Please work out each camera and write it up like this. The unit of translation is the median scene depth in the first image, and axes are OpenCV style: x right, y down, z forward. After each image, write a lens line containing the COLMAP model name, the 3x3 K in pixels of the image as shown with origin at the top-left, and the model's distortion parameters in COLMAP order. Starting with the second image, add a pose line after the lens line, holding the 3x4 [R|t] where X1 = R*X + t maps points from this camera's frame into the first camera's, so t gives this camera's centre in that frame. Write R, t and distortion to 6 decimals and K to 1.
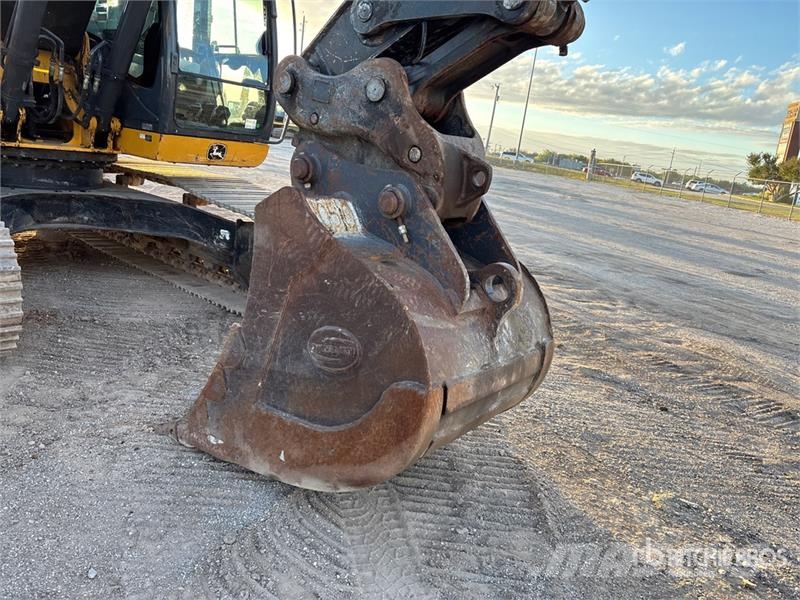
lens RADIAL K [[612.7, 0, 398.0], [0, 612.7, 293.8], [0, 0, 1]] dist [0.047045, -0.051057]
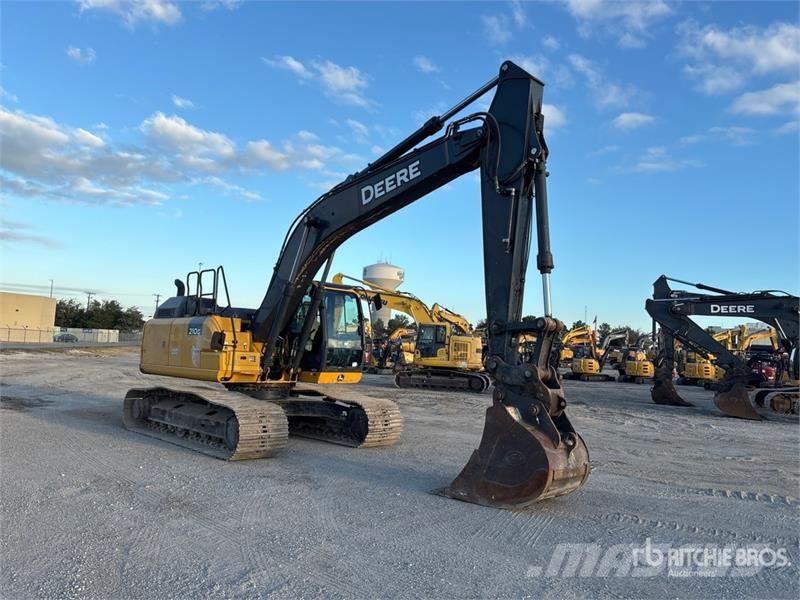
lens RADIAL K [[612.7, 0, 398.0], [0, 612.7, 293.8], [0, 0, 1]] dist [0.047045, -0.051057]
pose [[0.995414, 0.038859, -0.087413, -0.438860], [-0.060509, 0.963518, -0.260714, 0.131661], [0.074093, 0.264807, 0.961451, -2.161523]]
